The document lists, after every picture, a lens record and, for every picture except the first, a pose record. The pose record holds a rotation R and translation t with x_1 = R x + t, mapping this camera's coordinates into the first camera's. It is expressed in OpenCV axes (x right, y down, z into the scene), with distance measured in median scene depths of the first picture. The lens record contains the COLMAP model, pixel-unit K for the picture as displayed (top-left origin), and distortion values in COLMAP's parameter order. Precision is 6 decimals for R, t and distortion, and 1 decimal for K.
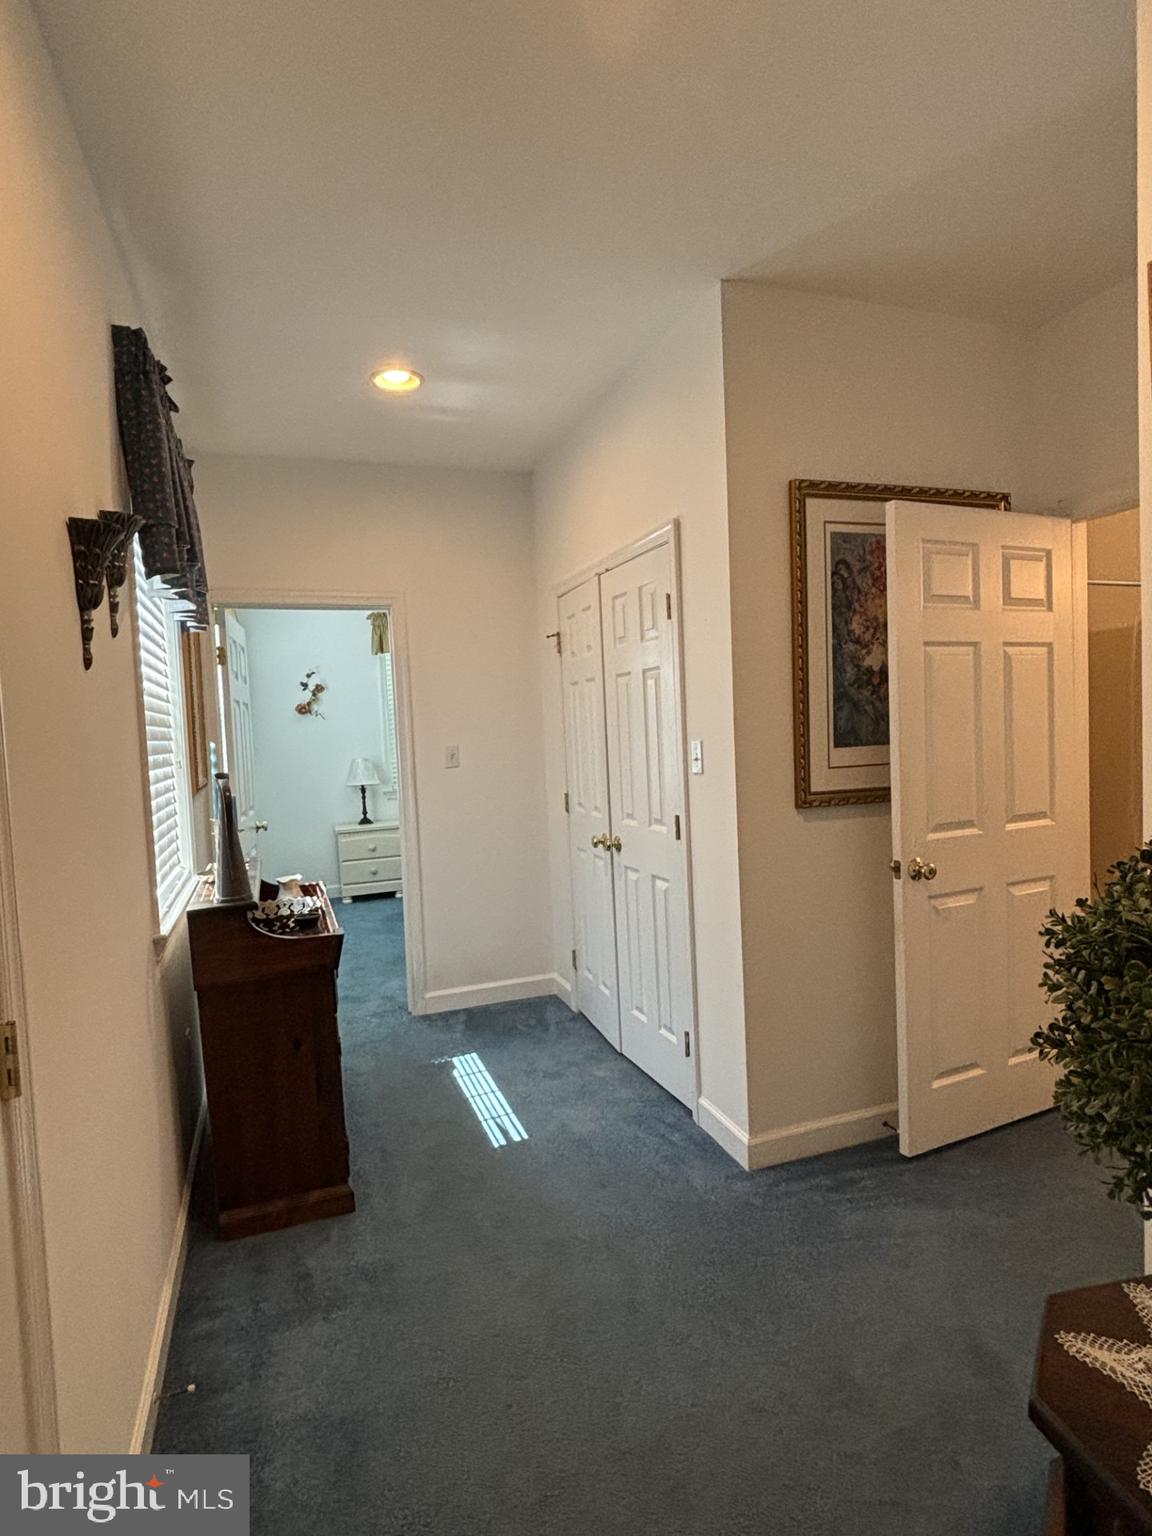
lens RADIAL K [[862.8, 0, 569.8], [0, 862.8, 760.7], [0, 0, 1]] dist [-0.003055, -0.002507]
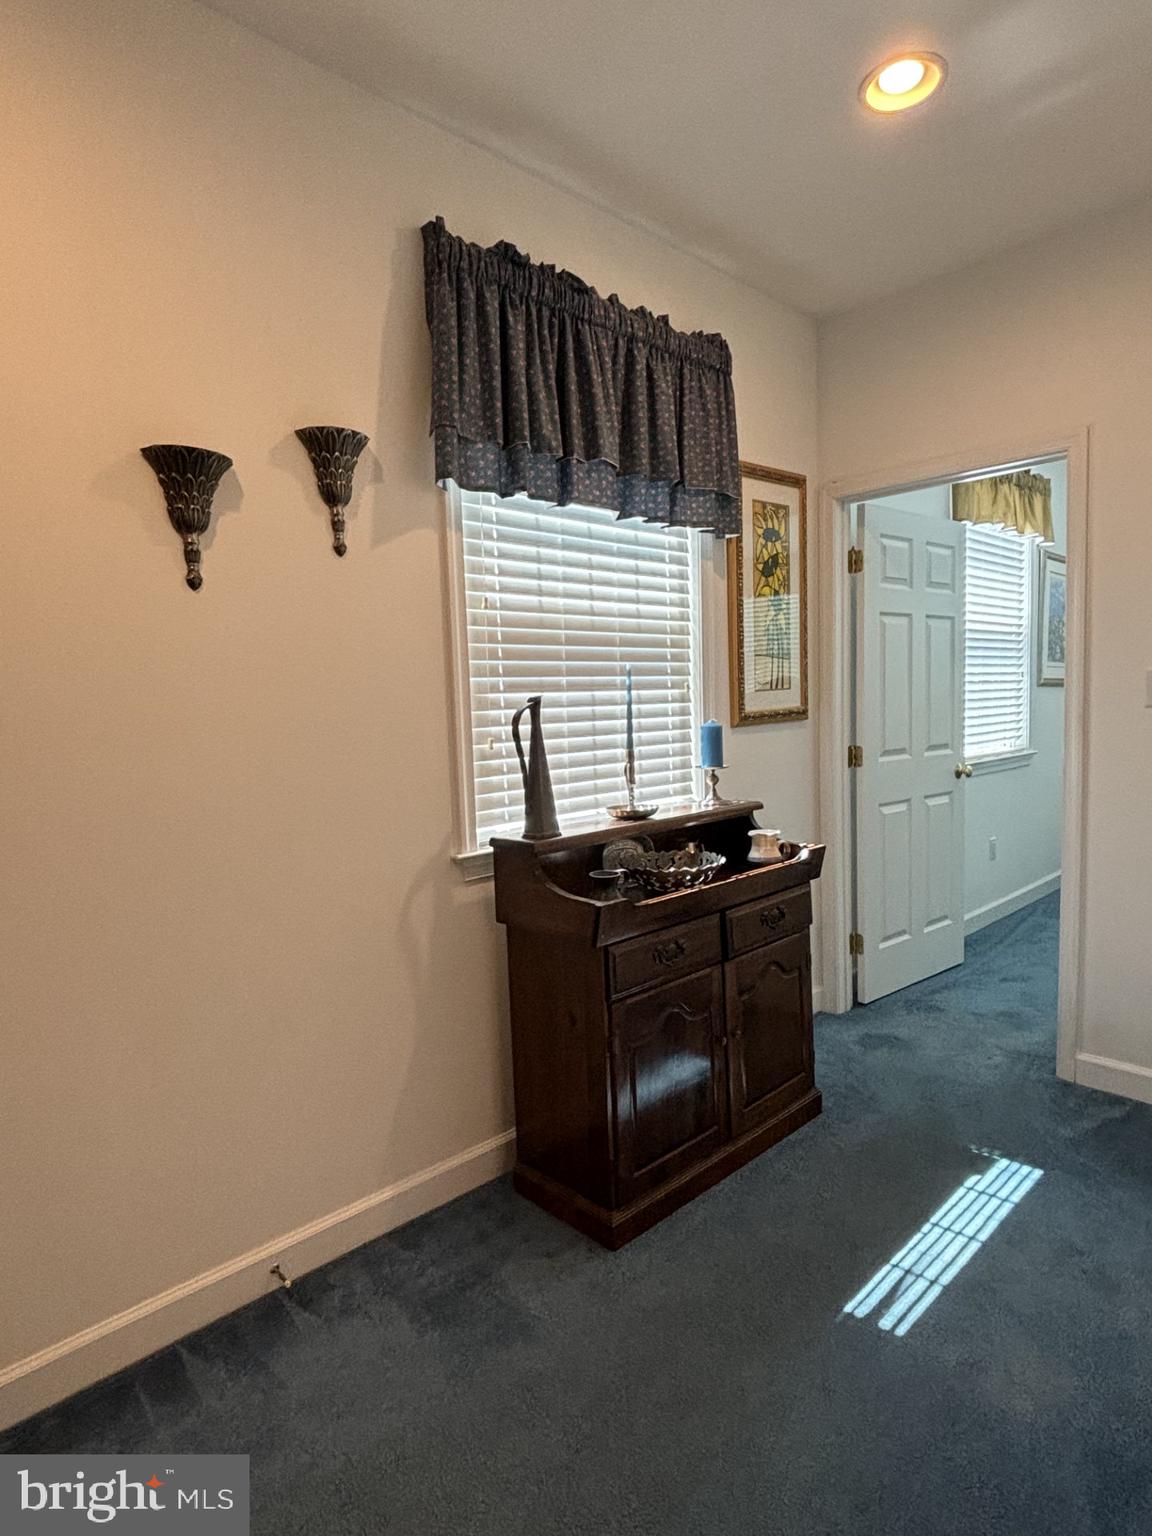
lens RADIAL K [[862.8, 0, 569.8], [0, 862.8, 760.7], [0, 0, 1]] dist [-0.003055, -0.002507]
pose [[0.402329, 0.111195, -0.908717, 0.303294], [-0.028227, 0.993631, 0.109088, -0.011746], [0.915060, -0.018239, 0.402906, 0.479565]]
